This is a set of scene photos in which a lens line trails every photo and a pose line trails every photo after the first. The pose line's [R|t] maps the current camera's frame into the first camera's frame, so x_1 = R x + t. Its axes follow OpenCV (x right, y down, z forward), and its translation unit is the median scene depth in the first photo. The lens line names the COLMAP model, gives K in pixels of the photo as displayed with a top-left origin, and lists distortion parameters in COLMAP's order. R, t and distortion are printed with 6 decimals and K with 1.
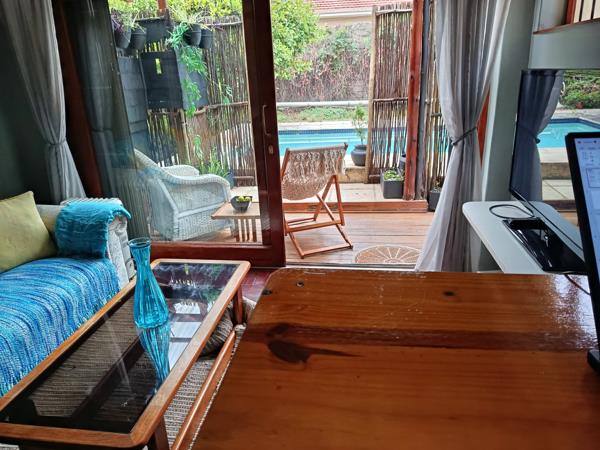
lens RADIAL K [[416.6, 0, 300.0], [0, 416.6, 225.0], [0, 0, 1]] dist [0.007447, -0.056729]
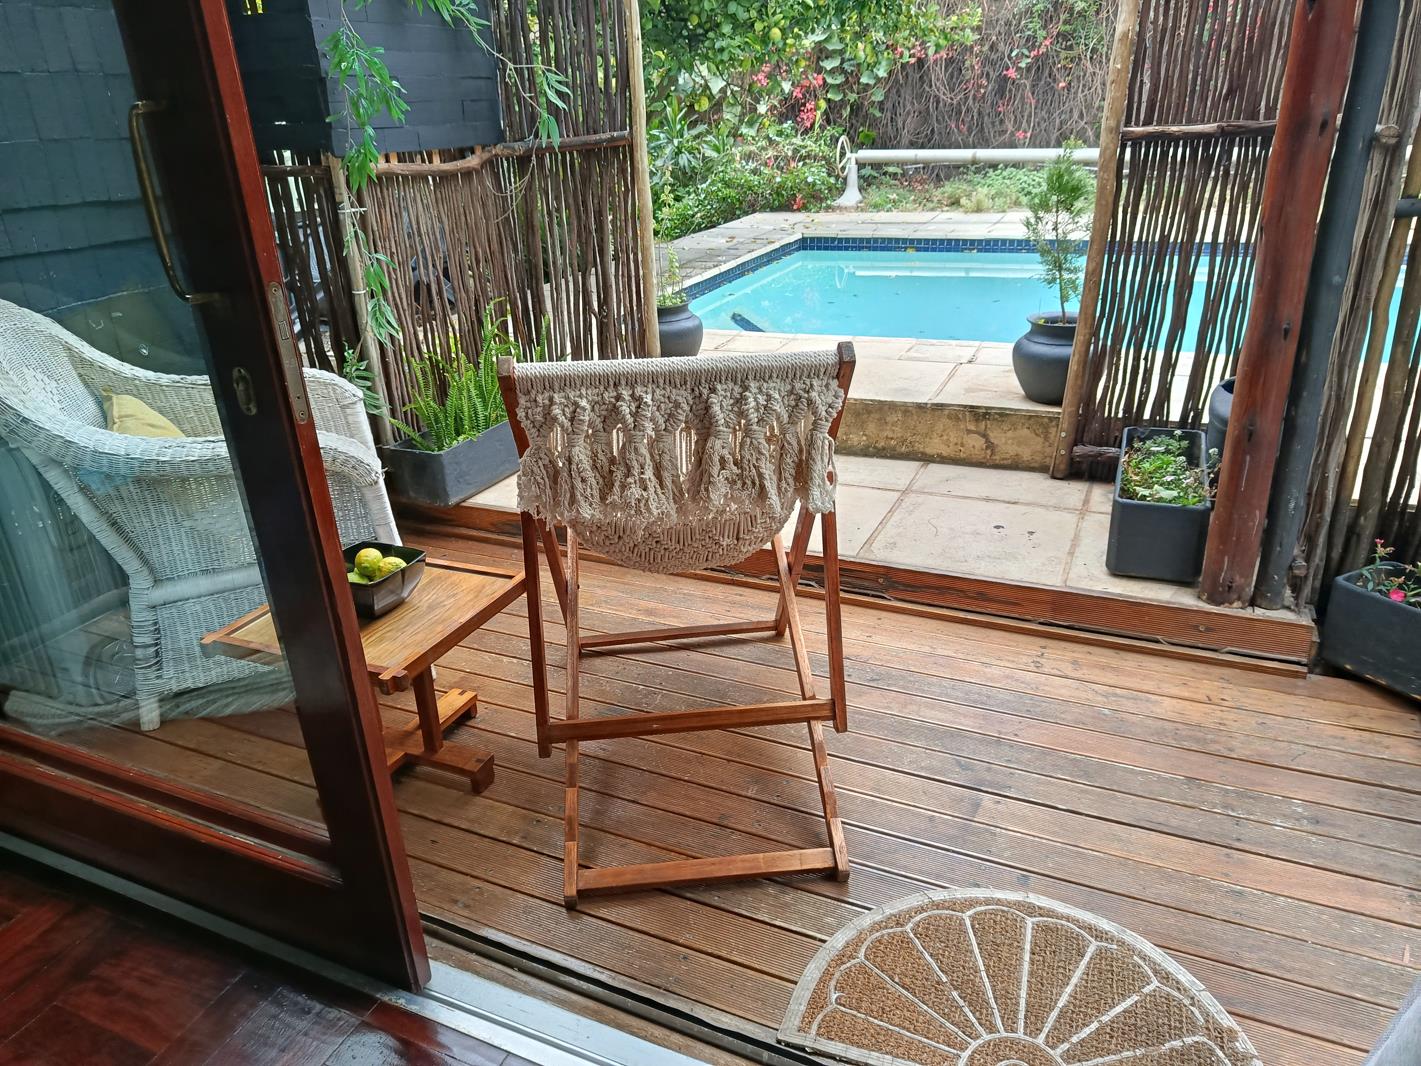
lens RADIAL K [[986.6, 0, 710.5], [0, 986.6, 533.0], [0, 0, 1]] dist [0.007447, -0.056729]
pose [[0.958860, 0.114201, -0.259895, 0.120652], [-0.093314, 0.991435, 0.091372, -0.104366], [0.268103, -0.063361, 0.961304, 0.394808]]
